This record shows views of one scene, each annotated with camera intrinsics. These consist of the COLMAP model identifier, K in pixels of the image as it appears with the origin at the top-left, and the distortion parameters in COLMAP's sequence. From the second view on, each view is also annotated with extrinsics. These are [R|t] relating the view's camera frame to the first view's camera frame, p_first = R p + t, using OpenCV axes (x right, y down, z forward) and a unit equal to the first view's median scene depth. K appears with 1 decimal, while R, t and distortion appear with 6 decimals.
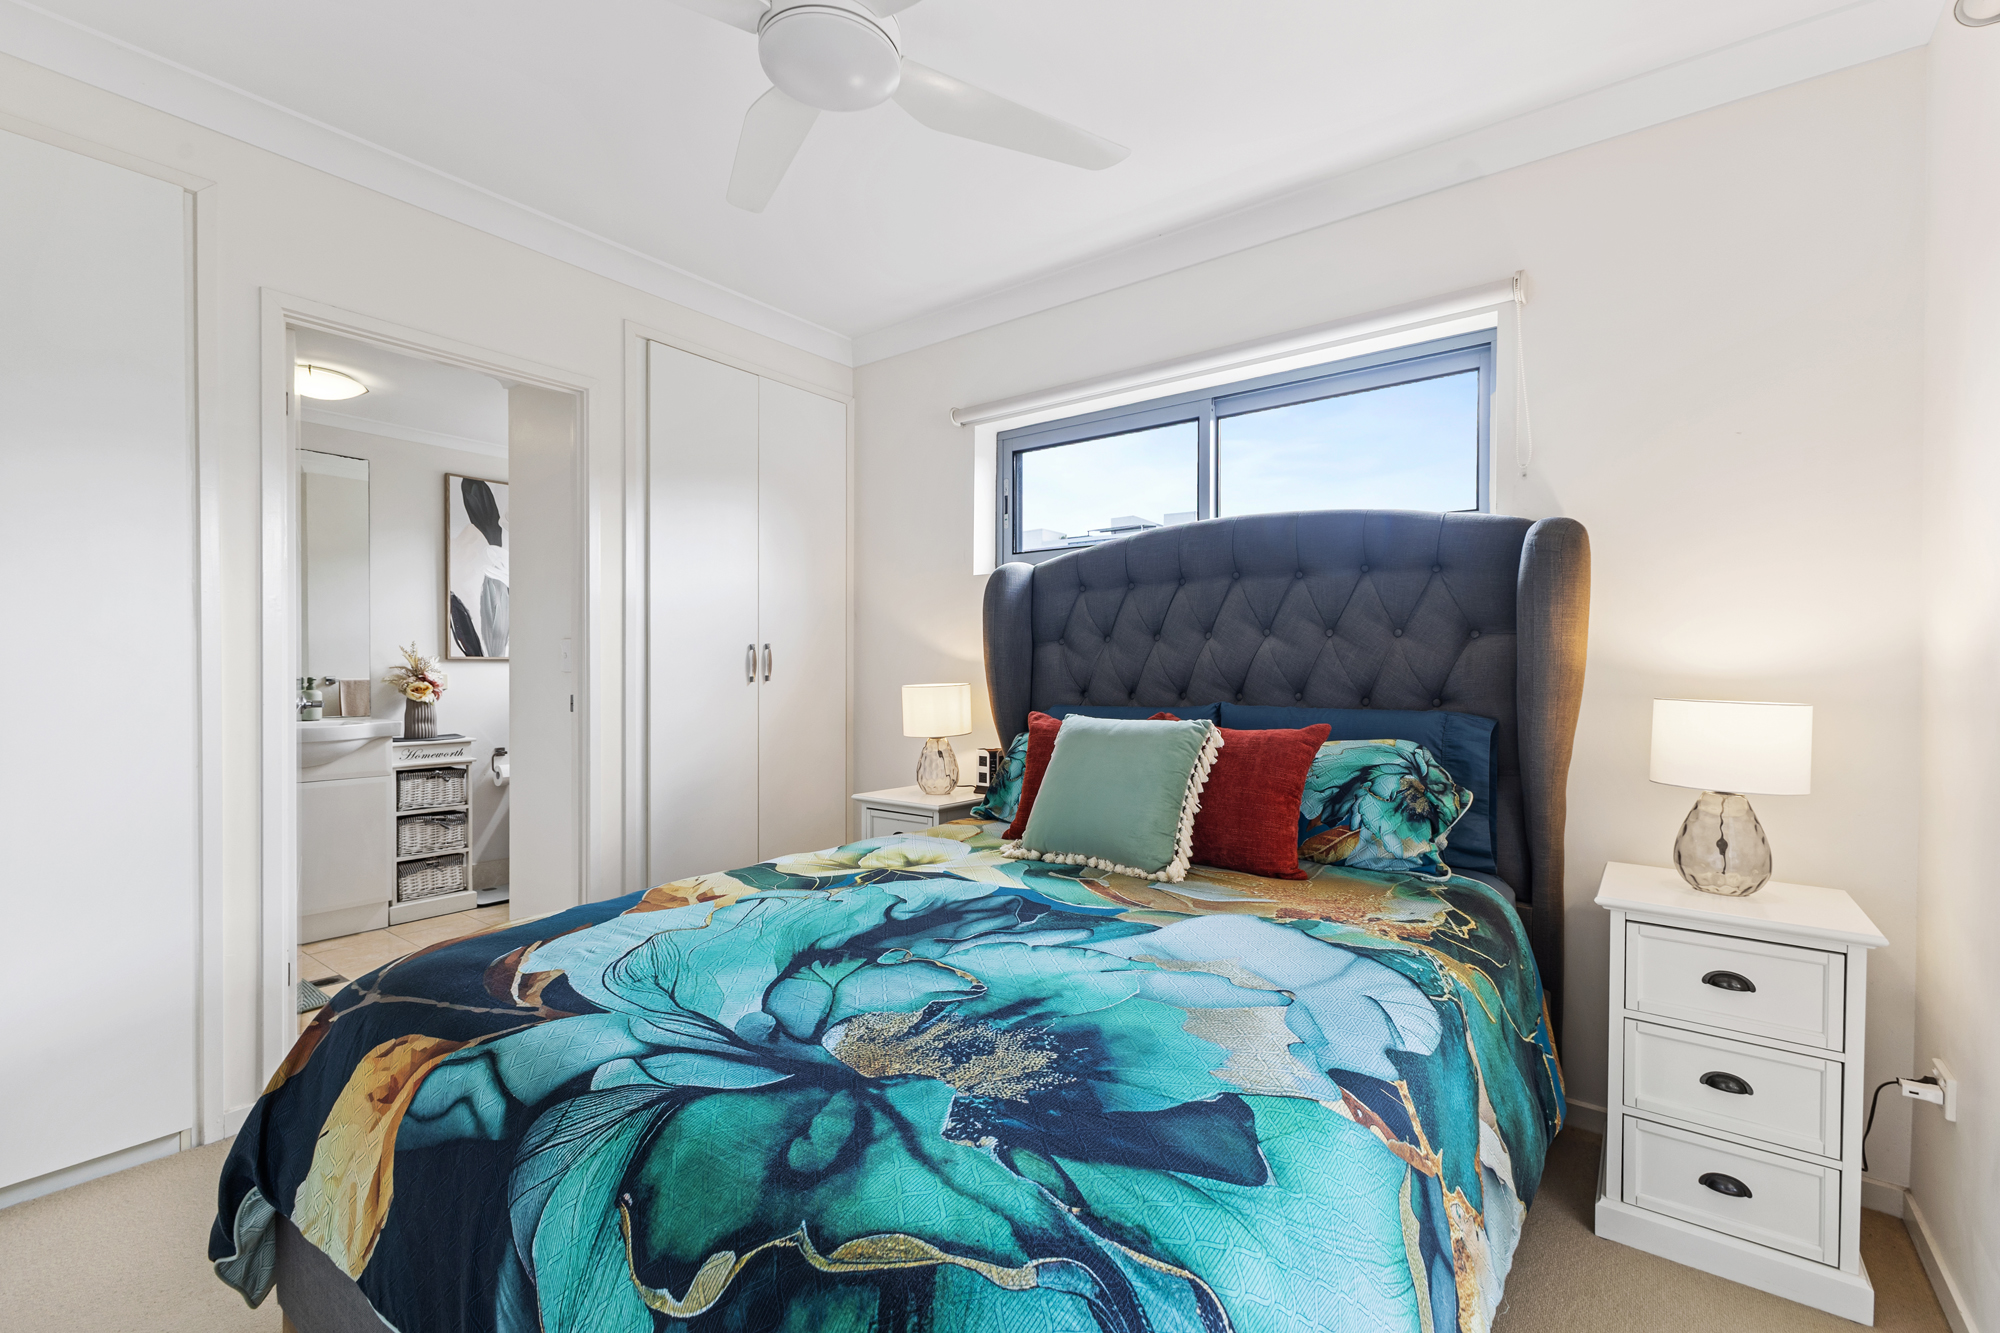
lens RADIAL K [[871.5, 0, 1002.1], [0, 871.5, 670.2], [0, 0, 1]] dist [0.006462, 0.000510]
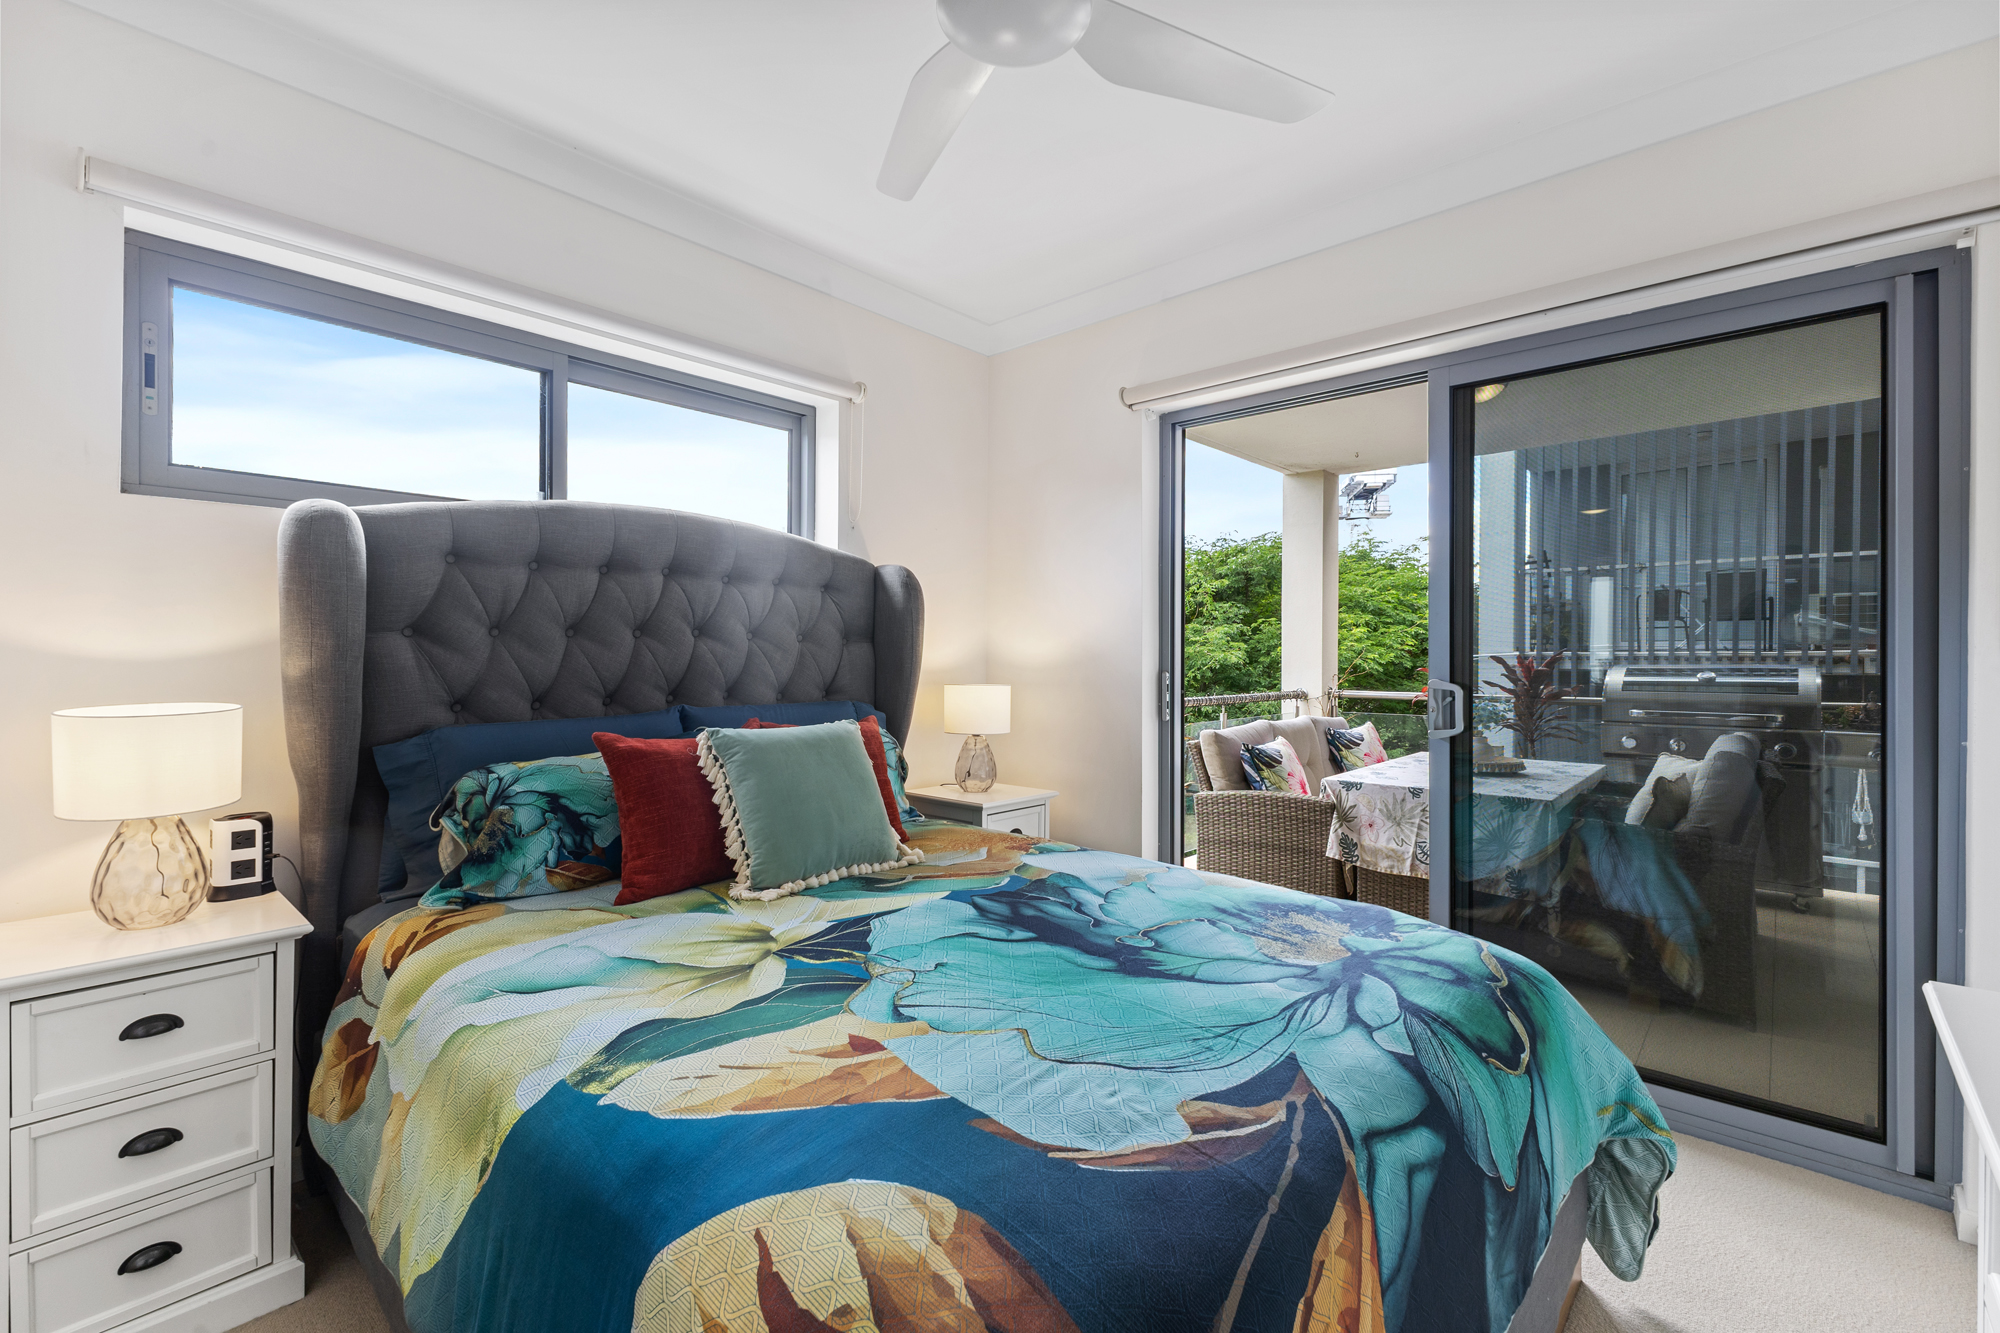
lens RADIAL K [[871.5, 0, 987.0], [0, 871.5, 658.8], [0, 0, 1]] dist [0.006462, 0.000510]
pose [[0.083563, -0.007627, 0.996473, -1.245387], [-0.003458, 0.999962, 0.007943, -0.041865], [-0.996497, -0.004110, 0.083533, 1.092813]]
